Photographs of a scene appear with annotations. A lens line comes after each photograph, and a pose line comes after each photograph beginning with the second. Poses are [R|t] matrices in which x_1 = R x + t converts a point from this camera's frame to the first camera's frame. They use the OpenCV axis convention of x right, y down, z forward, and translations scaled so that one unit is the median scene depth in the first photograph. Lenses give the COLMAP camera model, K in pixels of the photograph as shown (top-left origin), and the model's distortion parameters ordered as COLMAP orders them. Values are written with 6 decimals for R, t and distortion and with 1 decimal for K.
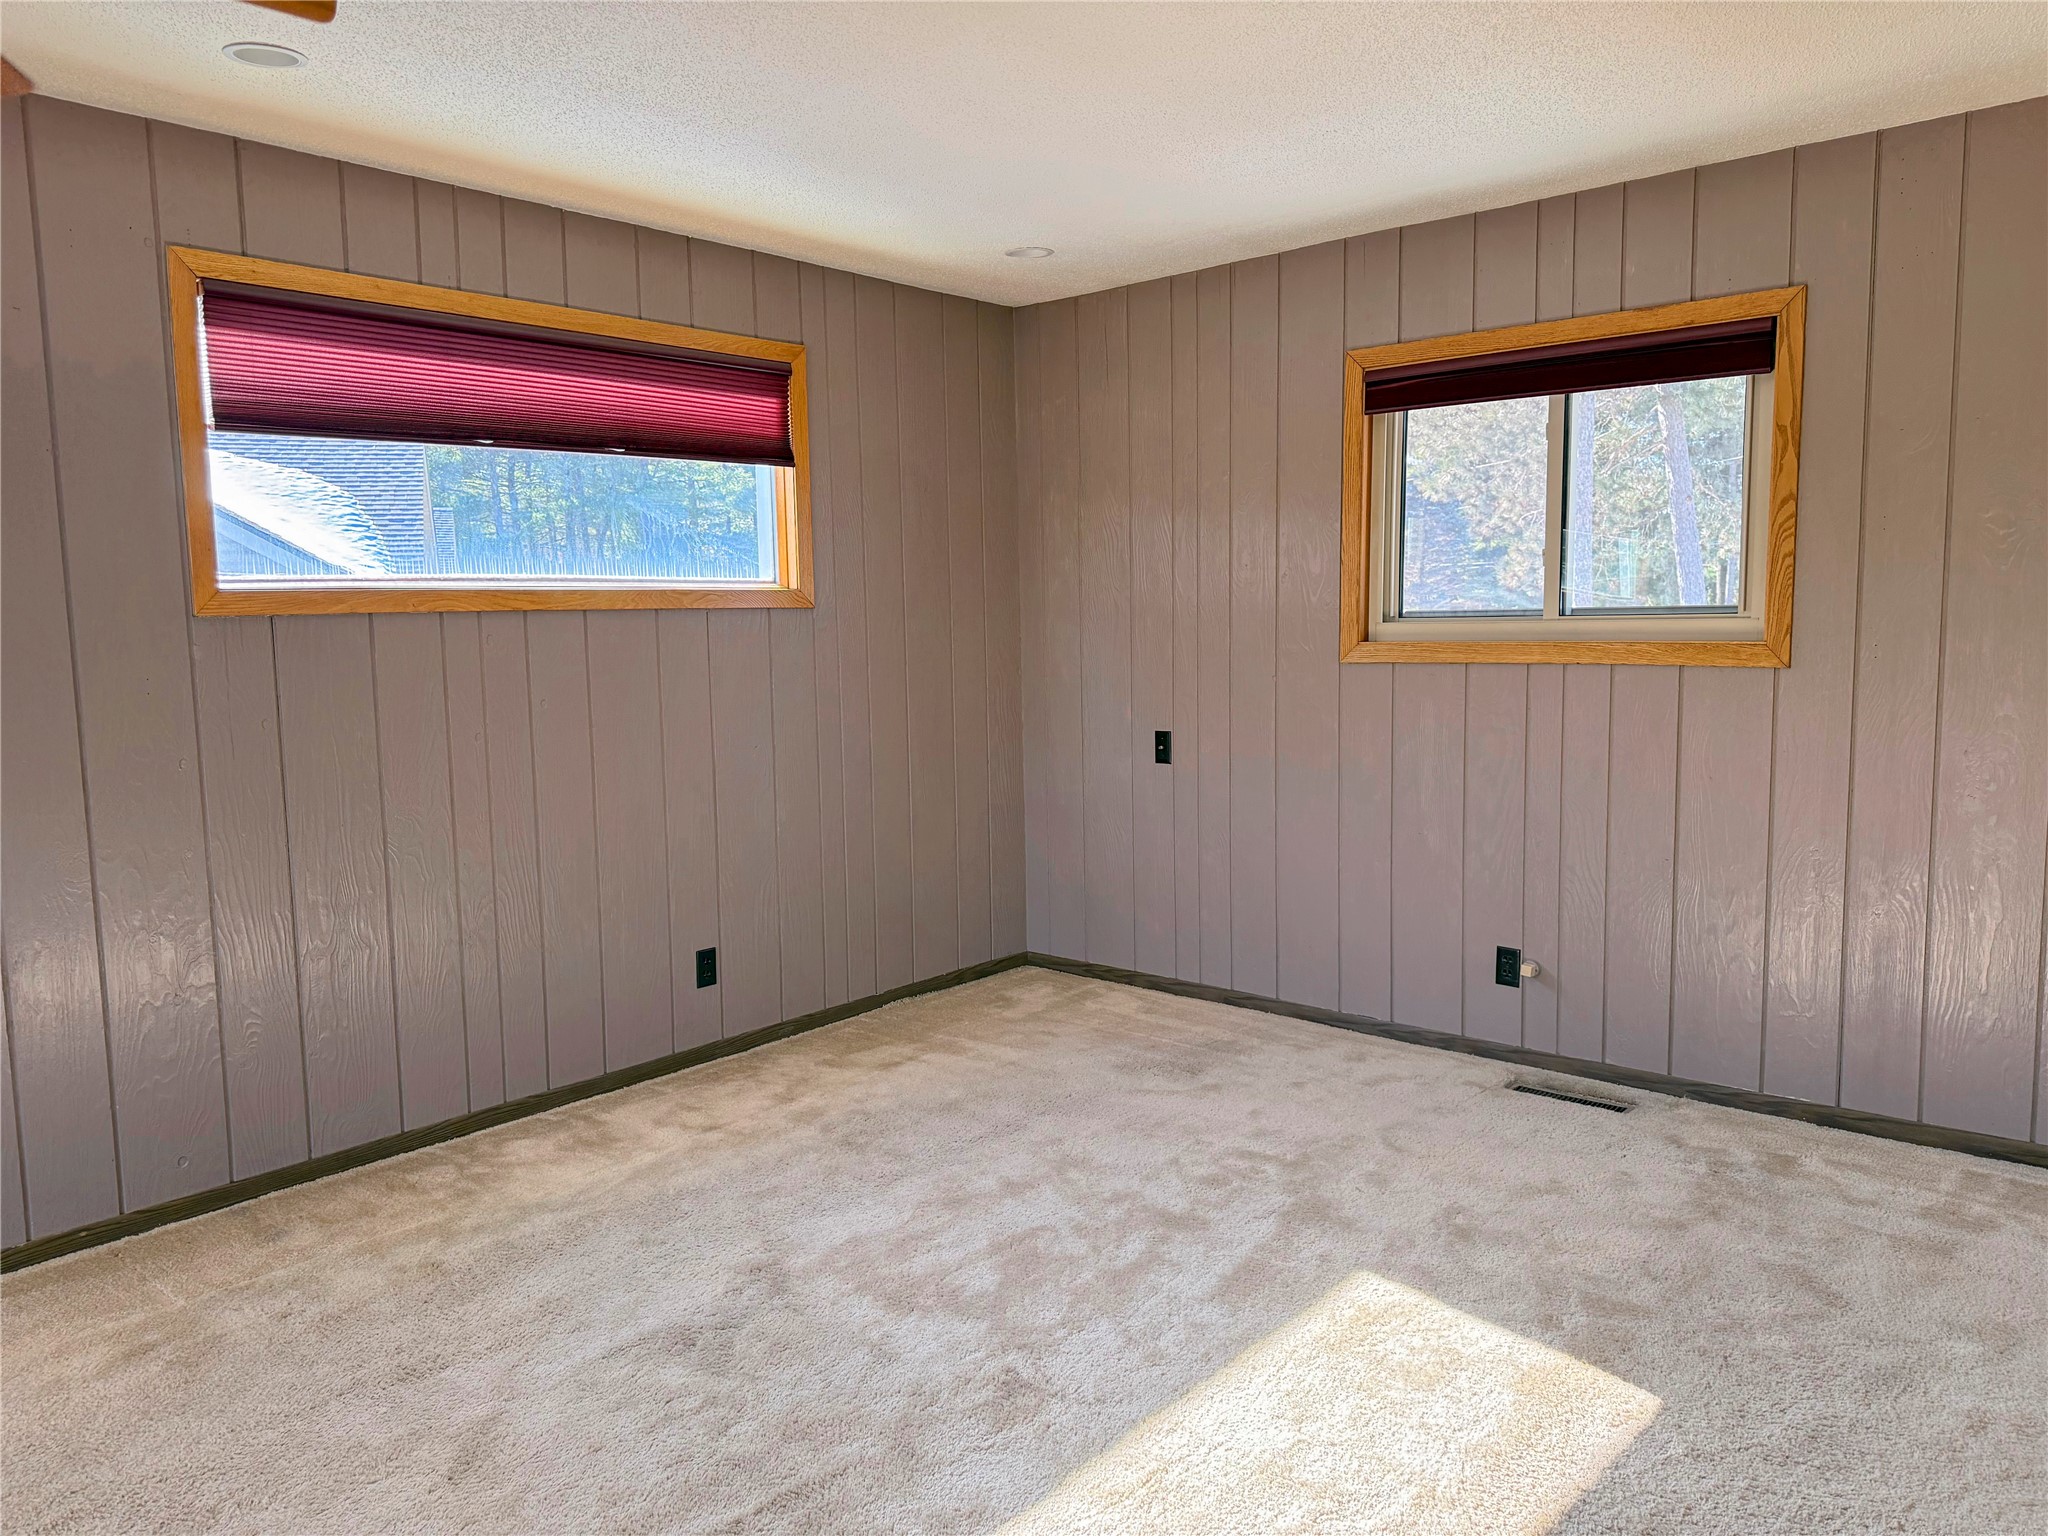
lens RADIAL K [[1456.2, 0, 1022.1], [0, 1456.2, 769.4], [0, 0, 1]] dist [0.064323, -0.083346]
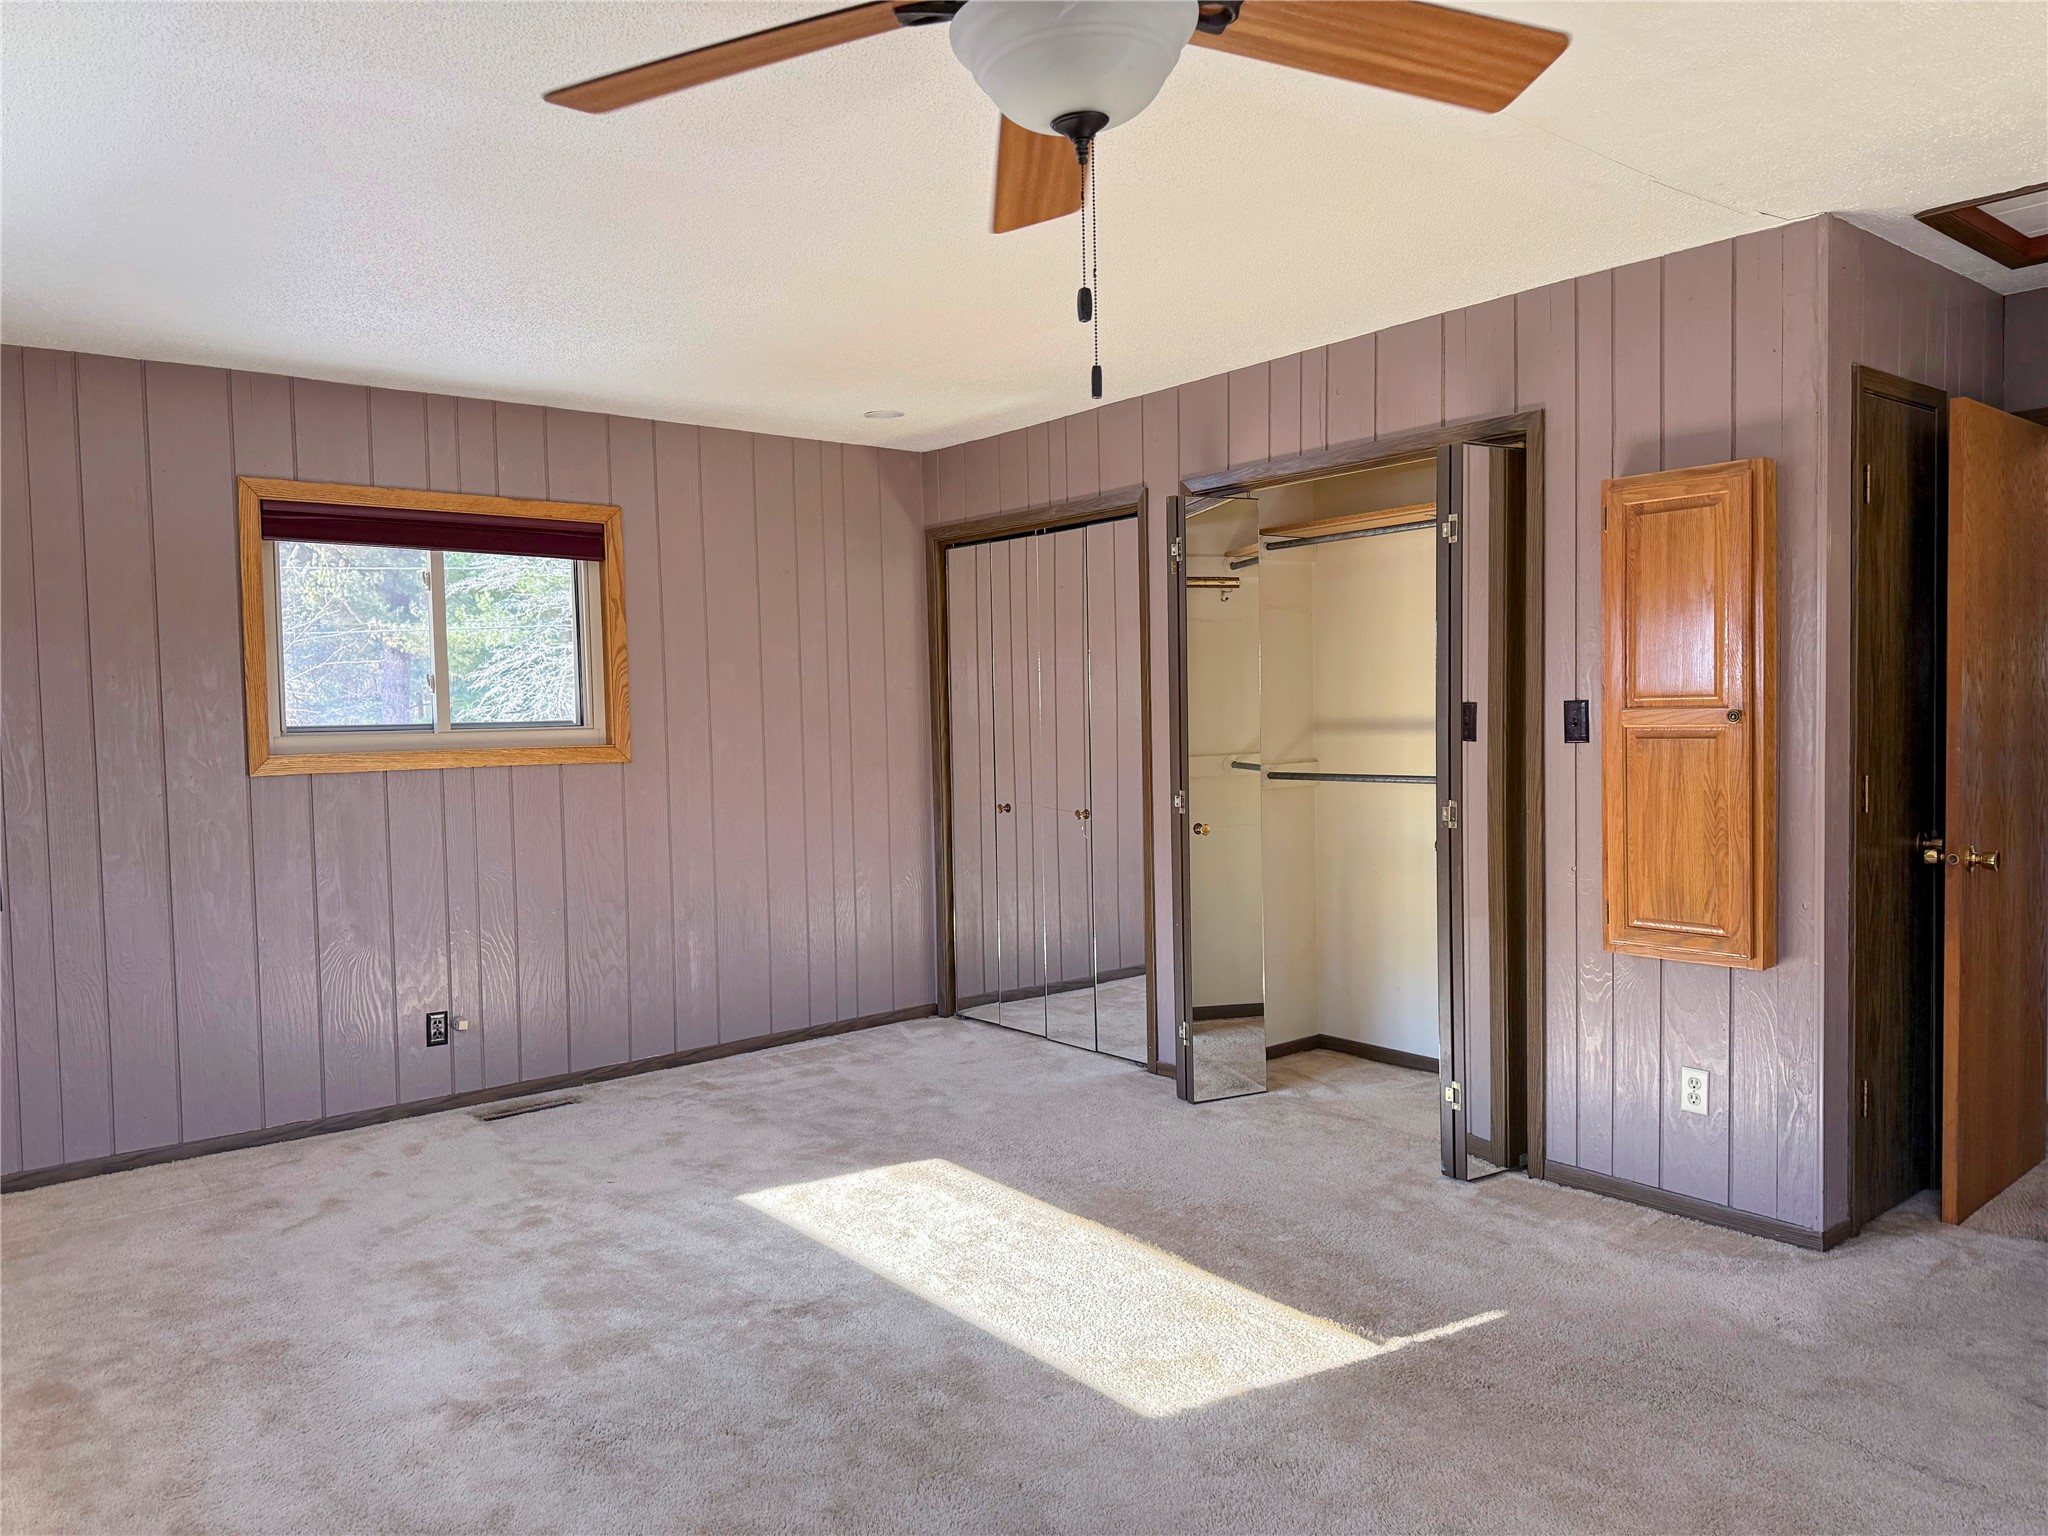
lens RADIAL K [[1456.2, 0, 1024.2], [0, 1456.2, 767.7], [0, 0, 1]] dist [0.064323, -0.083346]
pose [[0.147886, -0.025713, 0.988670, -0.874434], [0.126754, 0.991911, 0.006838, -0.023844], [-0.980848, 0.124307, 0.149949, 0.399353]]
